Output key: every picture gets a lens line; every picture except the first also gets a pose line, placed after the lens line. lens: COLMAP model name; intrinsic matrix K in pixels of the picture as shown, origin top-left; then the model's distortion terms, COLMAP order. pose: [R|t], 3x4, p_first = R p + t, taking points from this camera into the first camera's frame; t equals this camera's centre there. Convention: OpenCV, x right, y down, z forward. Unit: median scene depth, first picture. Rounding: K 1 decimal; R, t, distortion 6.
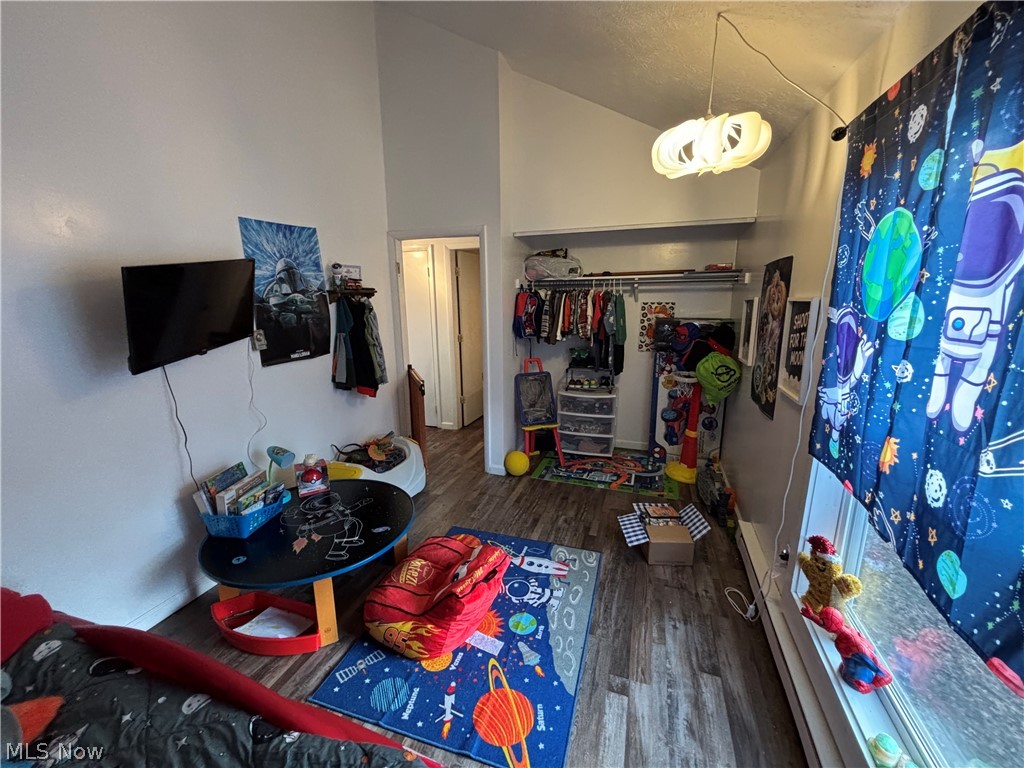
lens RADIAL K [[414.5, 0, 514.2], [0, 414.5, 382.5], [0, 0, 1]] dist [-0.003269, -0.000742]
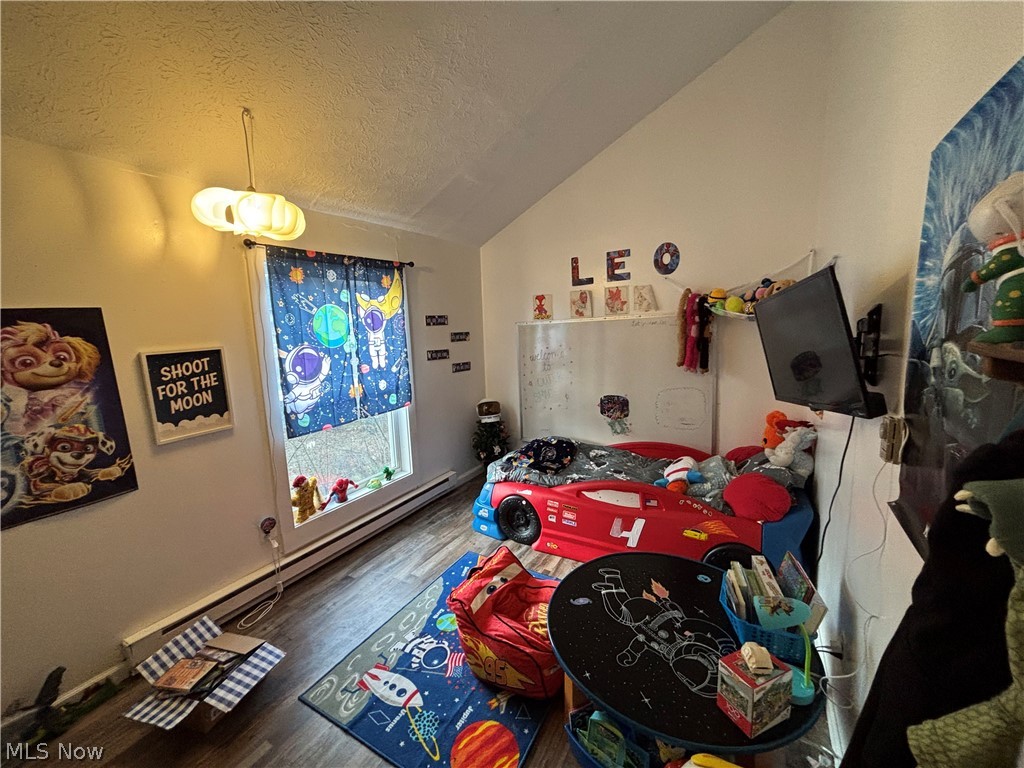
lens RADIAL K [[414.5, 0, 512.1], [0, 414.5, 380.9], [0, 0, 1]] dist [-0.003269, -0.000742]
pose [[-0.978678, 0.006728, 0.205292, -0.357420], [0.078388, 0.936052, 0.343018, -0.382786], [-0.189856, 0.351797, -0.916621, 1.642566]]
